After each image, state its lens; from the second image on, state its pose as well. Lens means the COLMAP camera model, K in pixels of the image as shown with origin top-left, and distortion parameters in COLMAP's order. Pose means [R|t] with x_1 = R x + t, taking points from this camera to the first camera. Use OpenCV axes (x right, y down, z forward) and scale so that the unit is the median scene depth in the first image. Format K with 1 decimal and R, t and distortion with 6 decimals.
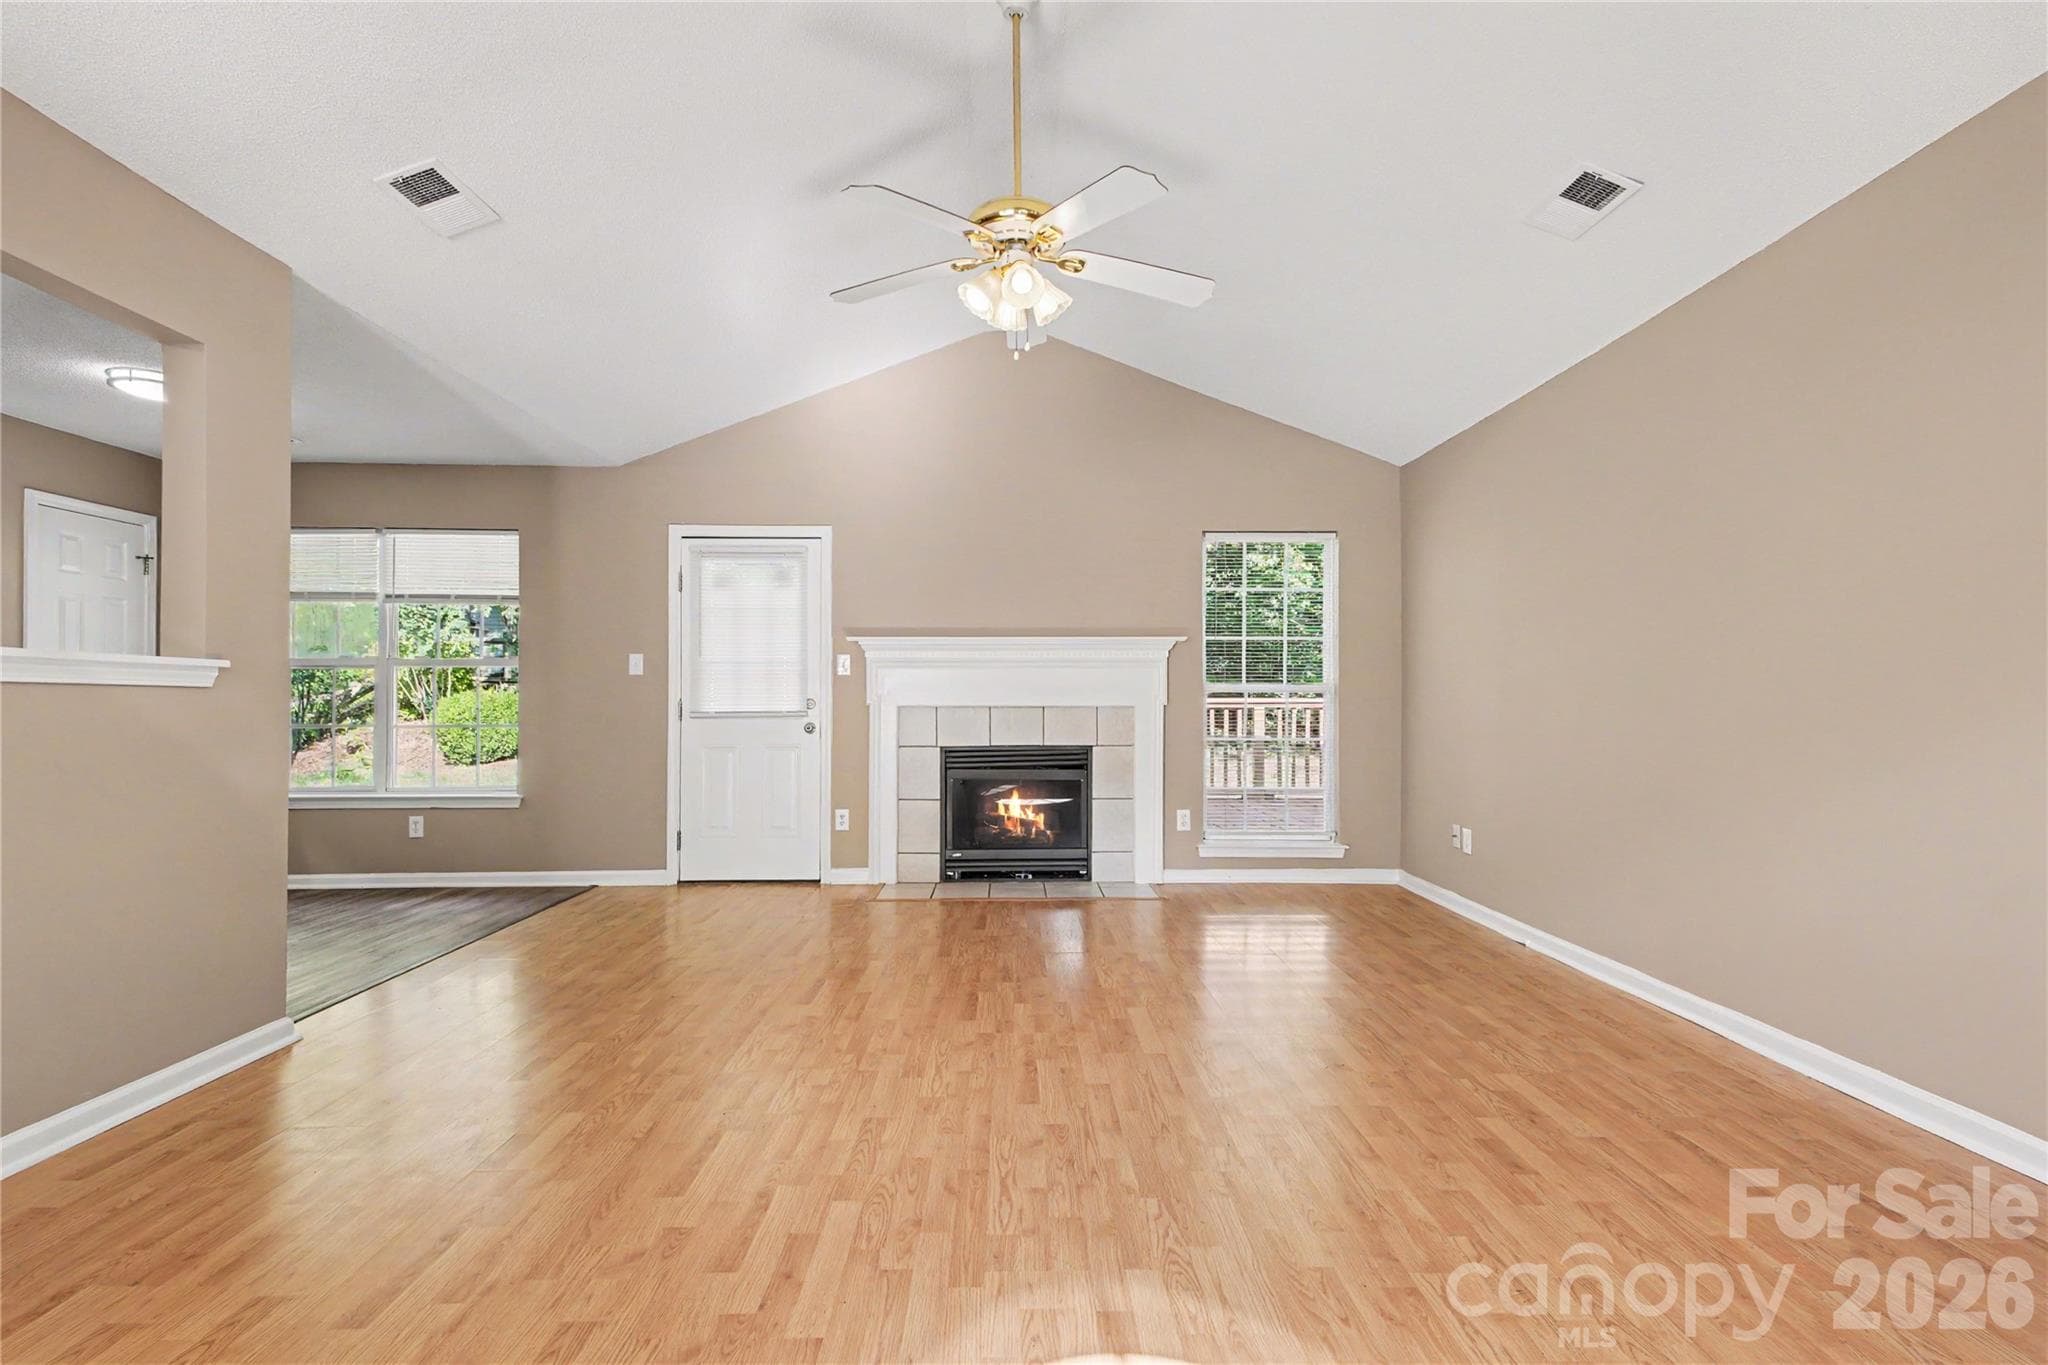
lens RADIAL K [[966.5, 0, 1006.4], [0, 966.5, 698.8], [0, 0, 1]] dist [0.027853, -0.005301]
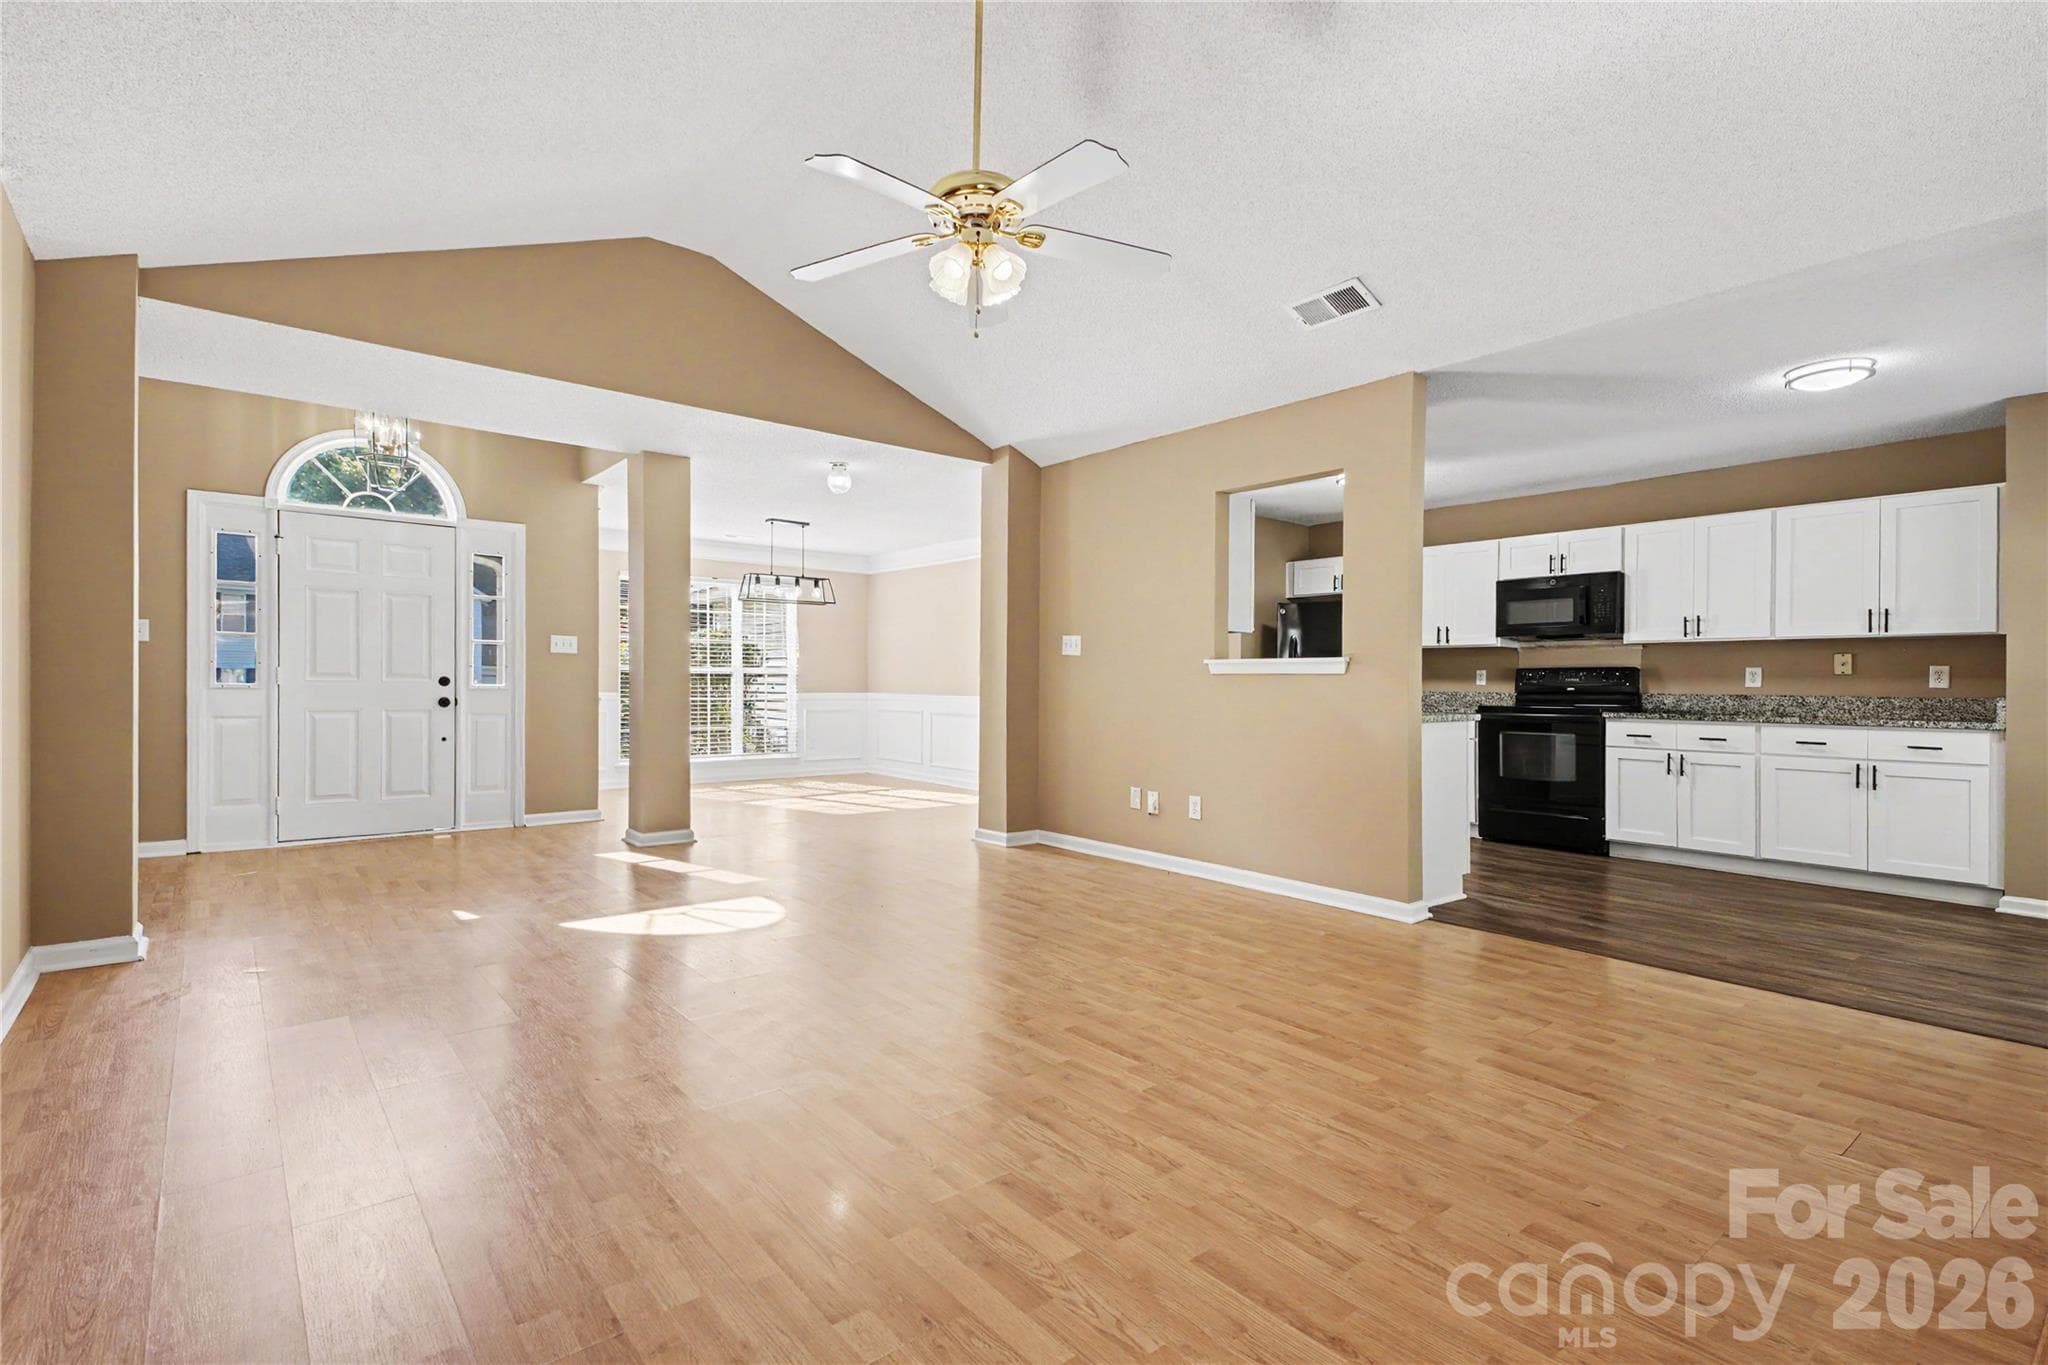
lens RADIAL K [[966.5, 0, 1012.0], [0, 966.5, 674.3], [0, 0, 1]] dist [0.027853, -0.005301]
pose [[-0.779737, 0.000935, -0.626106, 0.324921], [0.007409, 0.999943, -0.007733, 0.002237], [0.626063, -0.010668, -0.779699, 0.952575]]
